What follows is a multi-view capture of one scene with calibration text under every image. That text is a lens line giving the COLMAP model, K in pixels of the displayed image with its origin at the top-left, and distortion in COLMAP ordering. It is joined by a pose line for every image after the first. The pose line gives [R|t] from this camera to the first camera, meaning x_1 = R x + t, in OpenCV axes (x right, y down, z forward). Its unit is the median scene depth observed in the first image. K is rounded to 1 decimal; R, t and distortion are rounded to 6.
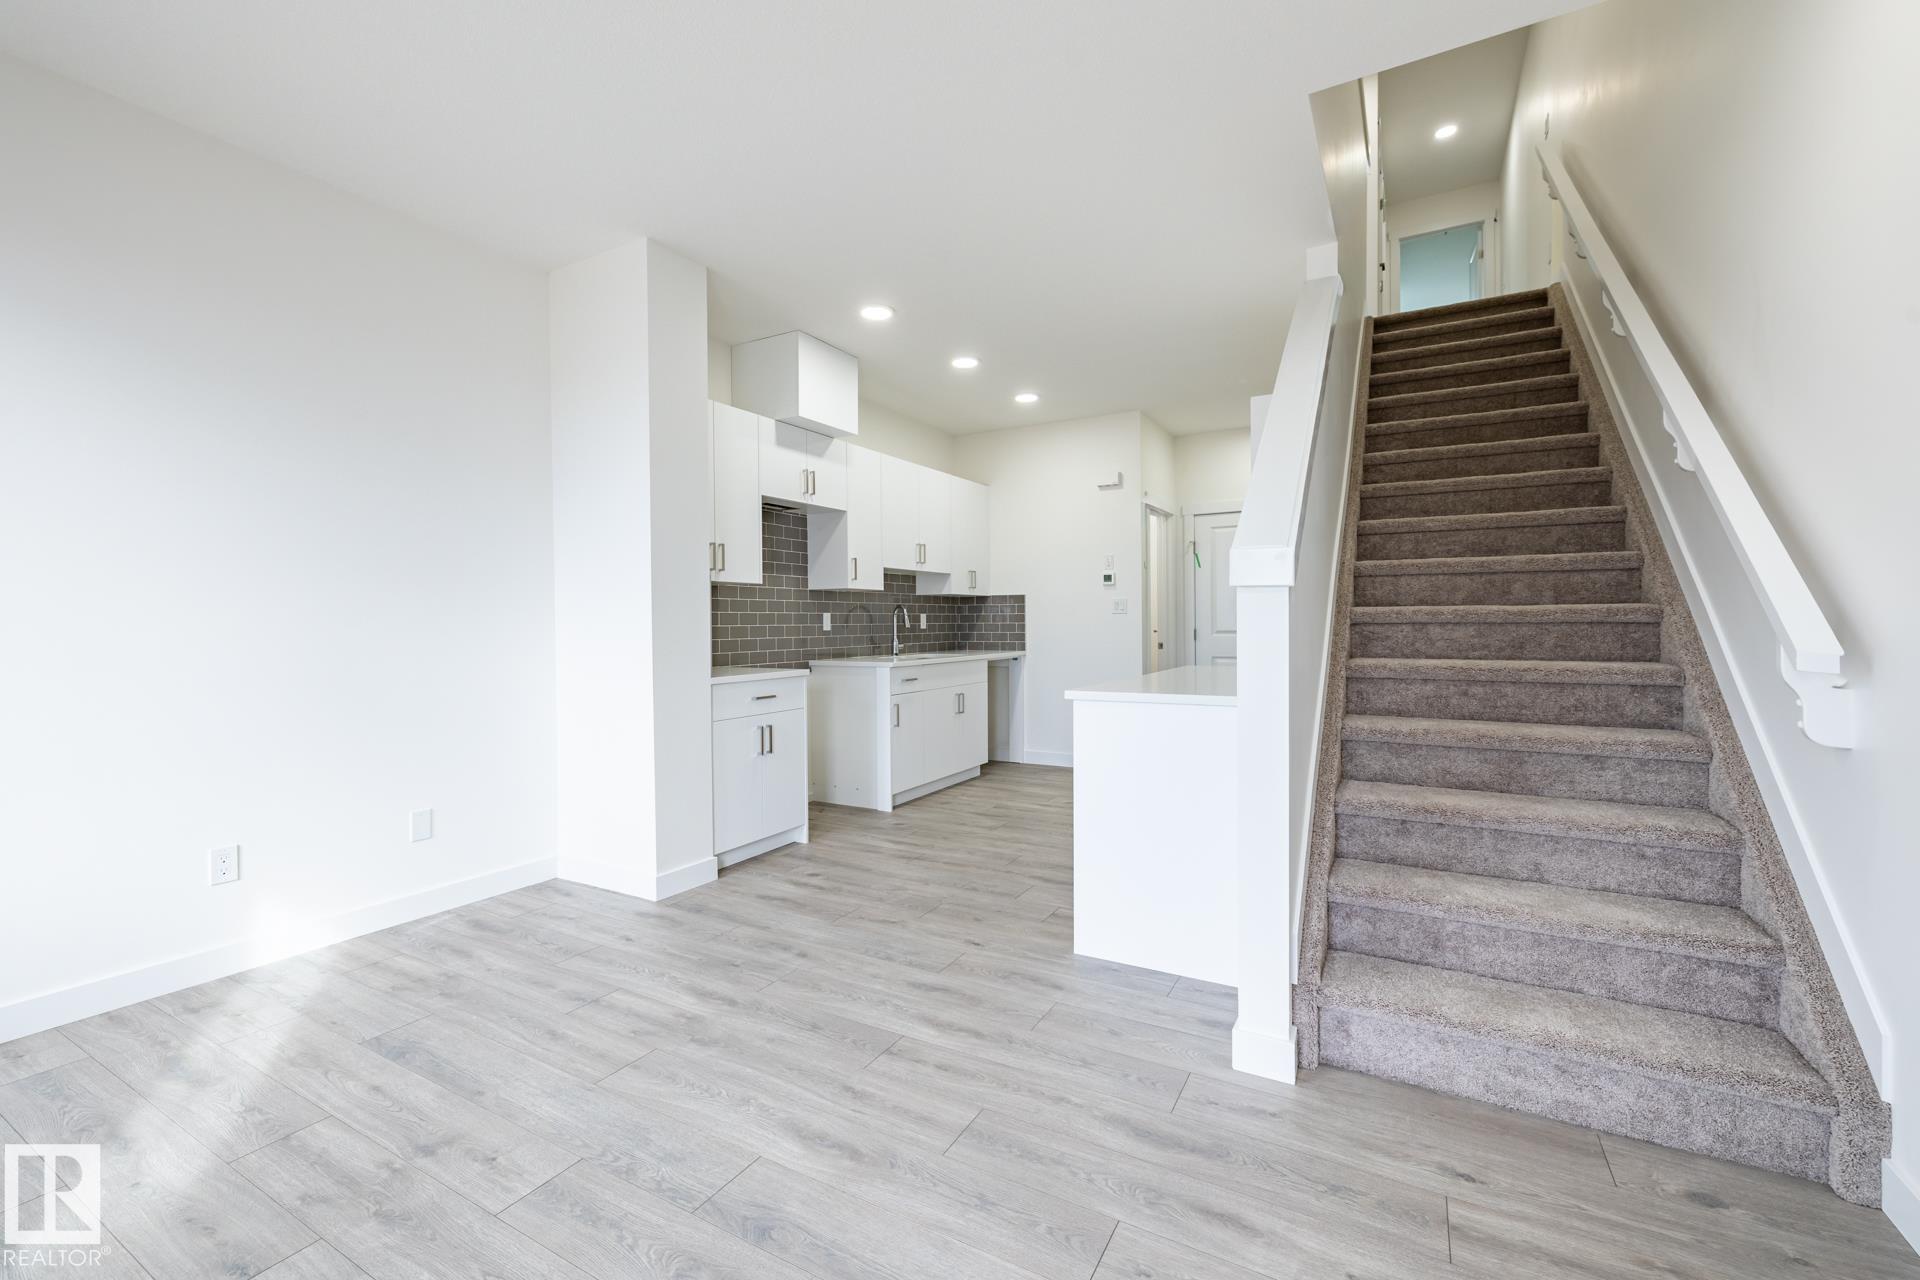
lens RADIAL K [[803.5, 0, 960.0], [0, 803.5, 640.0], [0, 0, 1]] dist [0.000000, 0.000234]
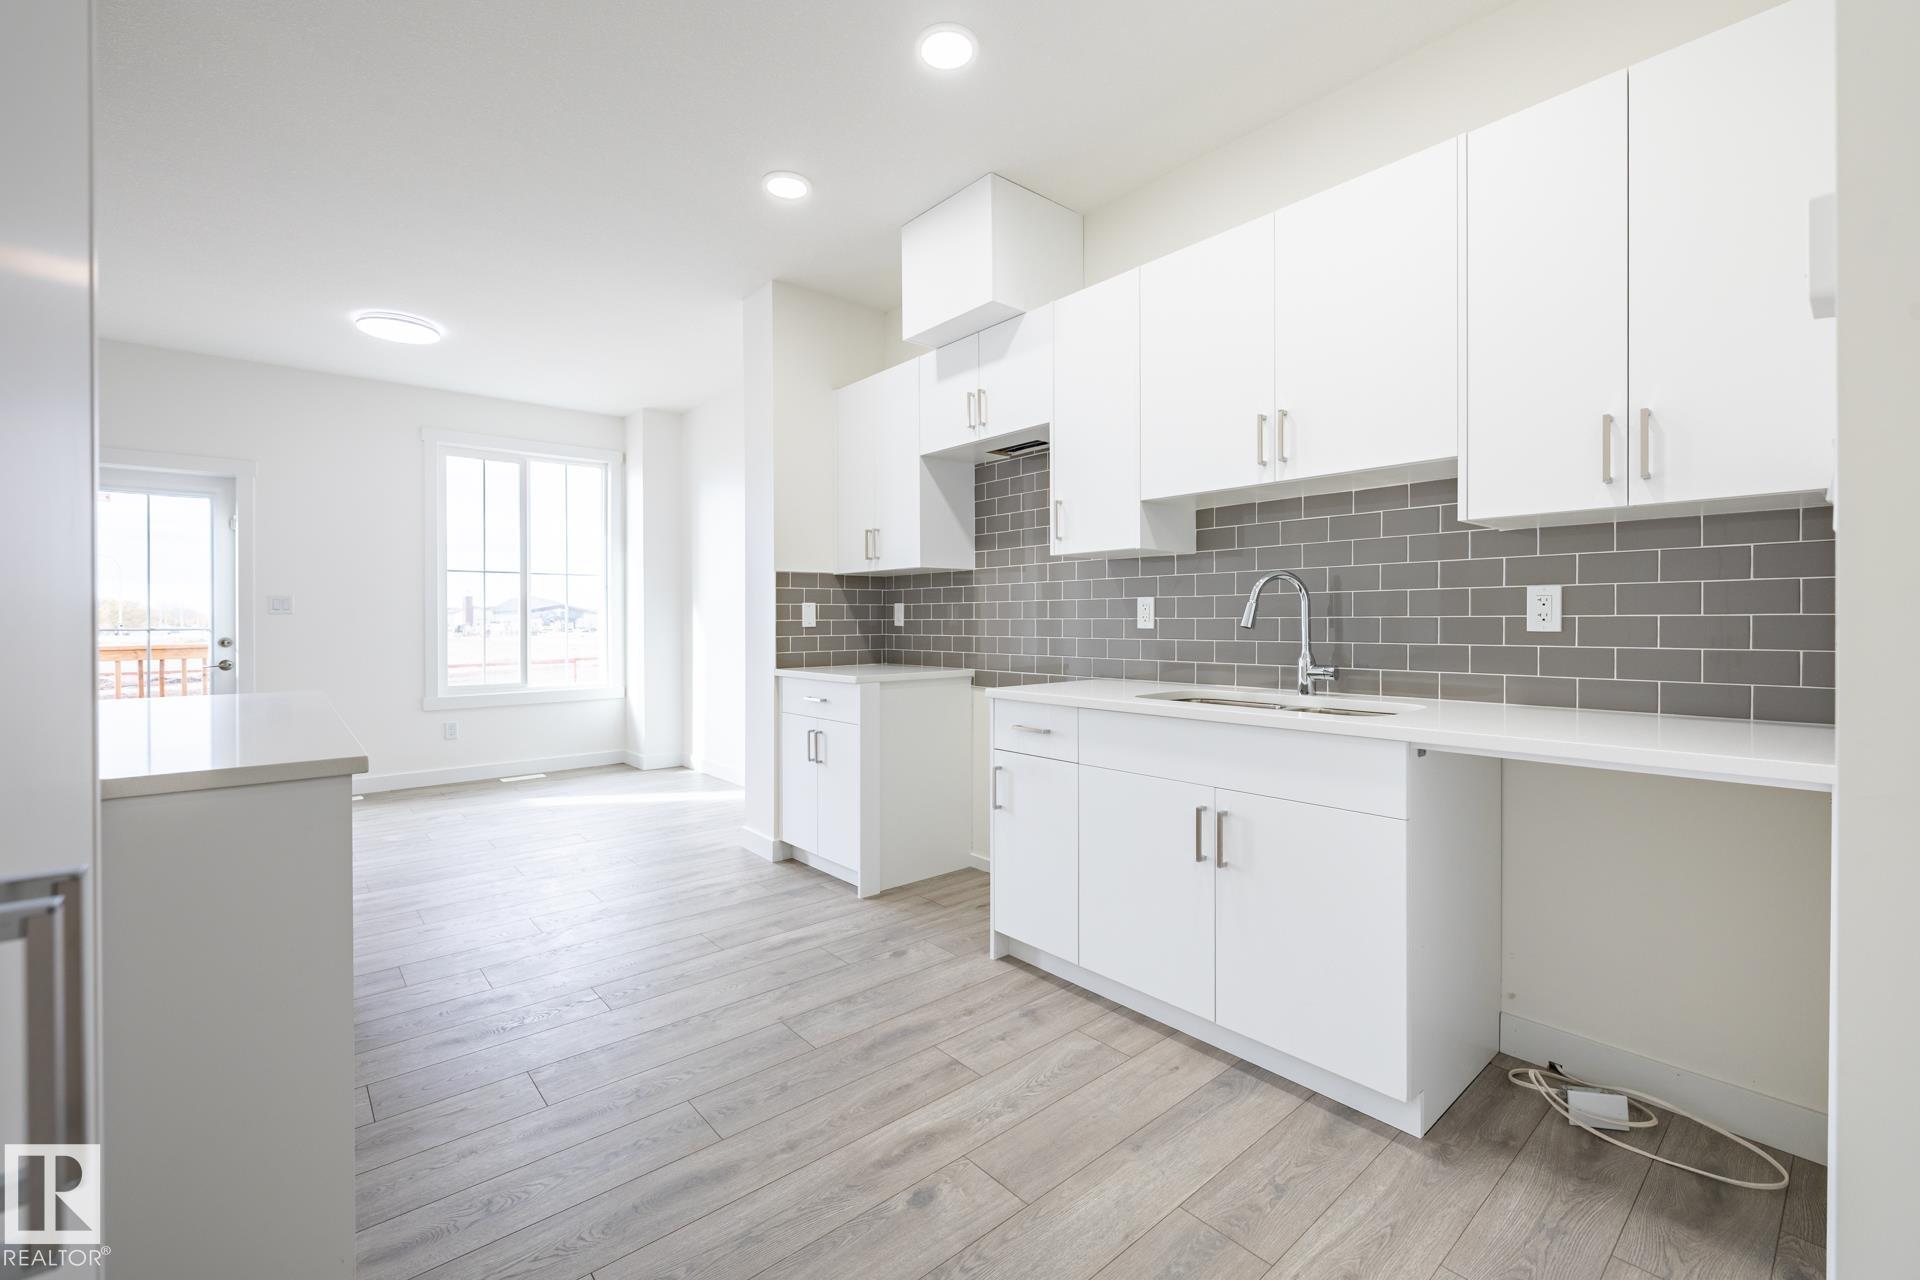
lens RADIAL K [[806.4, 0, 951.4], [0, 806.4, 629.7], [0, 0, 1]] dist [0.000140, 0.000305]
pose [[-0.344217, 0.021247, -0.938650, 0.668674], [-0.013618, 0.999526, 0.027619, -0.041093], [0.938791, 0.022290, -0.343765, 1.762210]]
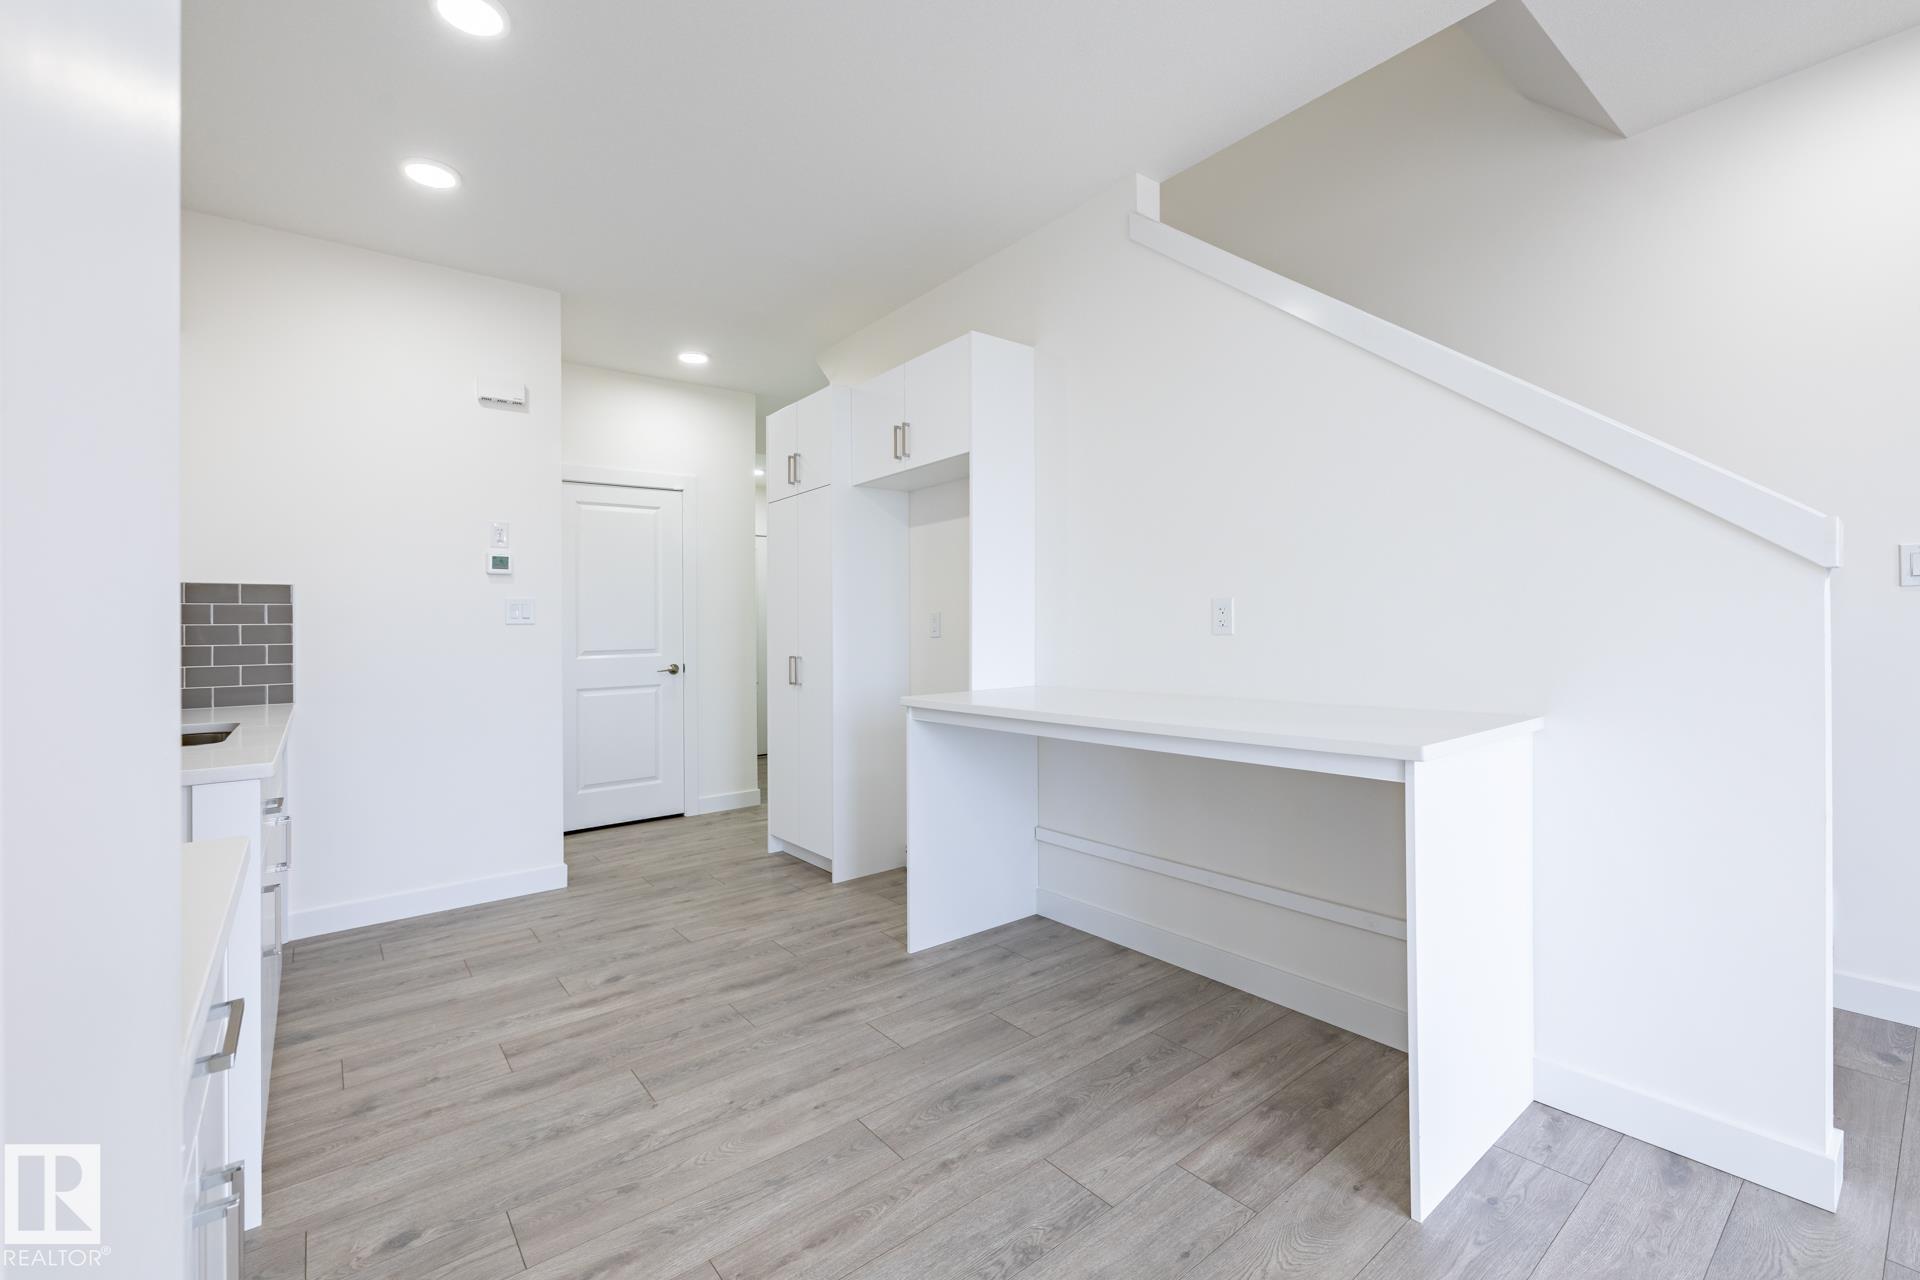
lens RADIAL K [[806.4, 0, 951.4], [0, 806.4, 629.7], [0, 0, 1]] dist [0.000140, 0.000305]
pose [[0.379404, 0.001003, 0.925231, -0.425671], [0.035872, 0.999232, -0.015792, -0.016629], [-0.924535, 0.039181, 0.379077, 0.926248]]
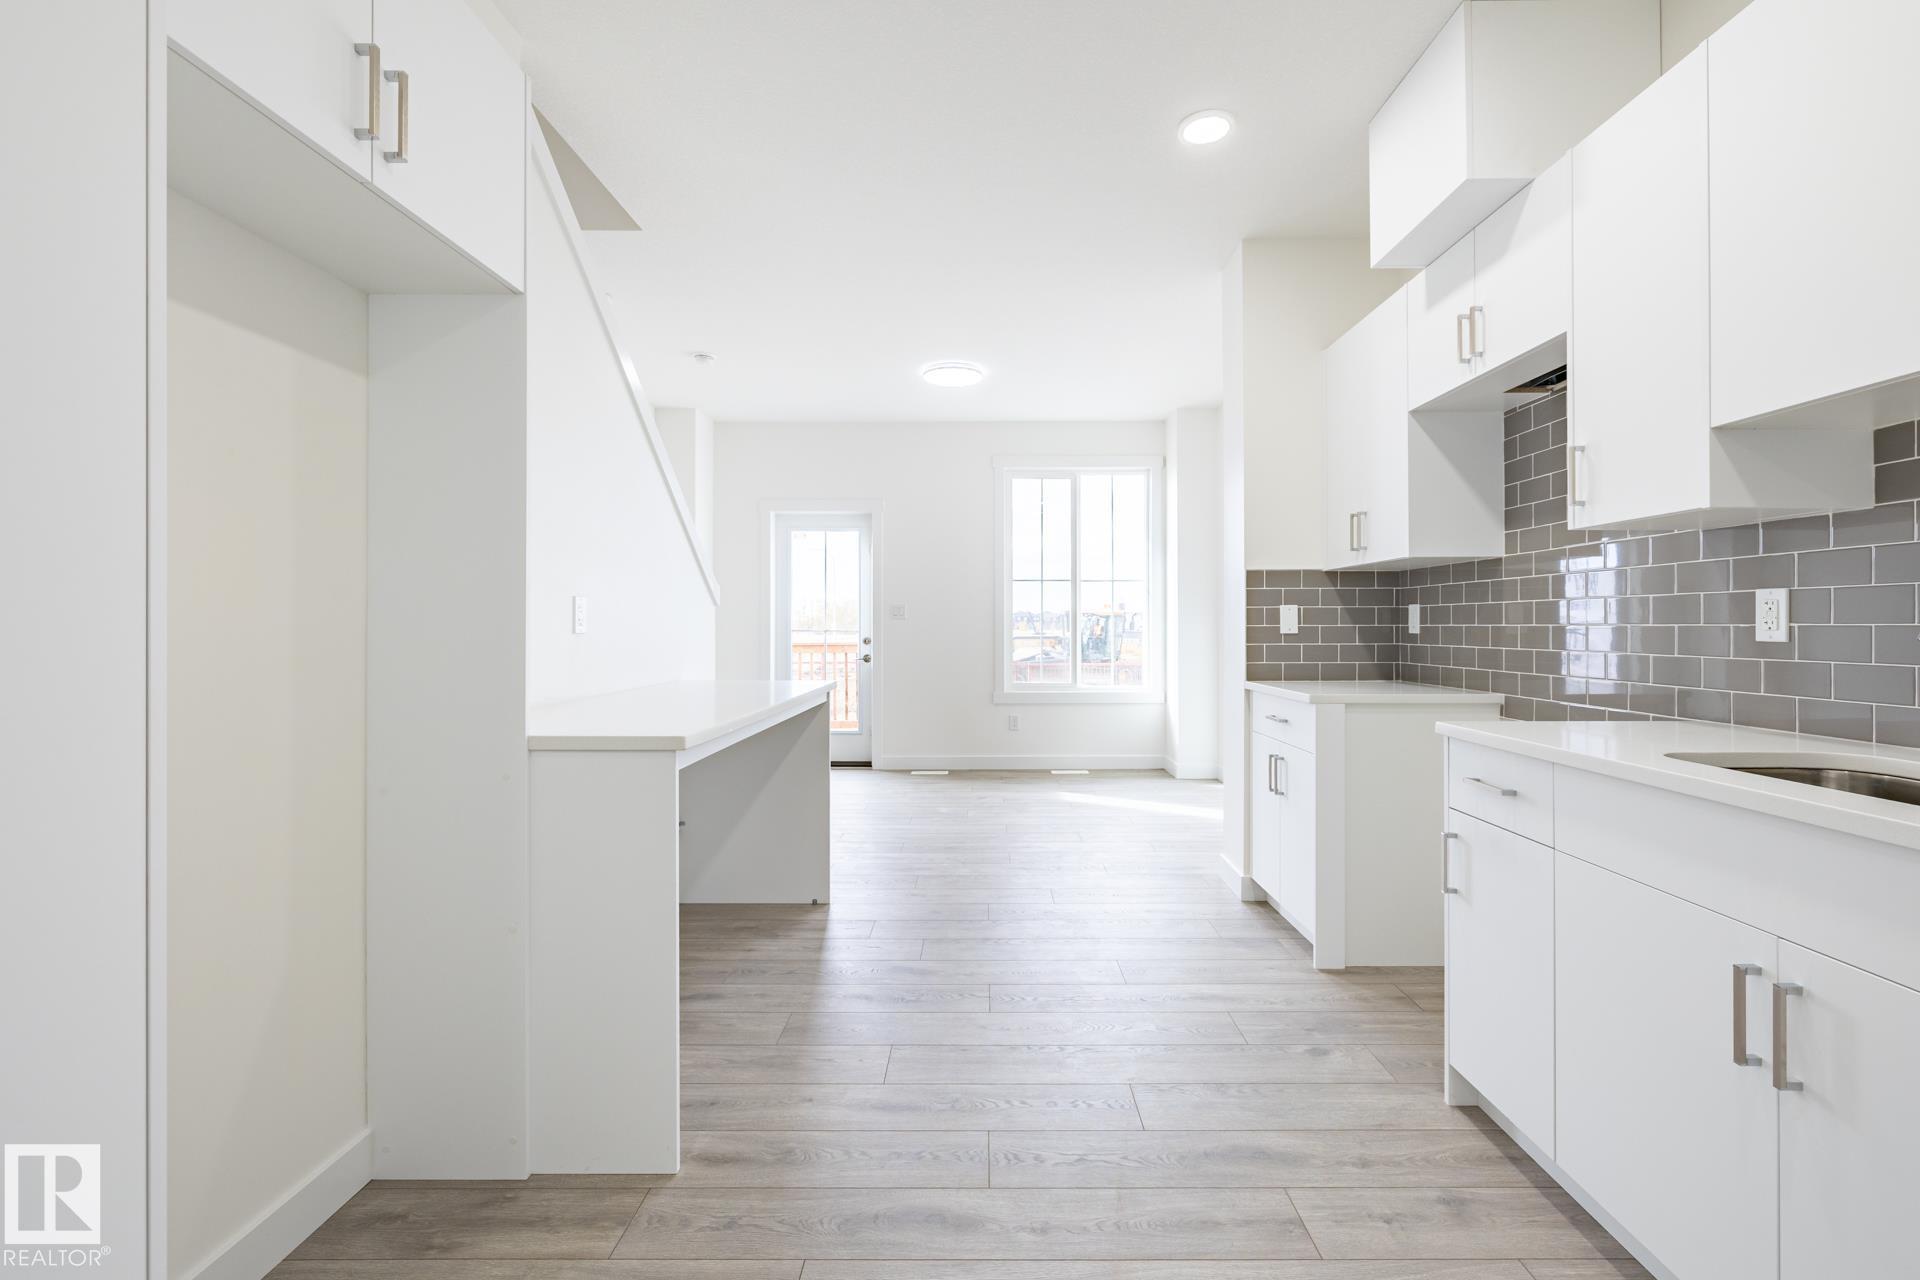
lens RADIAL K [[836.3, 0, 985.3], [0, 836.3, 628.2], [0, 0, 1]] dist [0.002252, 0.000241]
pose [[-0.869853, 0.009604, -0.493217, 0.472363], [-0.003546, 0.999663, 0.025720, -0.041794], [0.493298, 0.024122, -0.869526, 1.882966]]
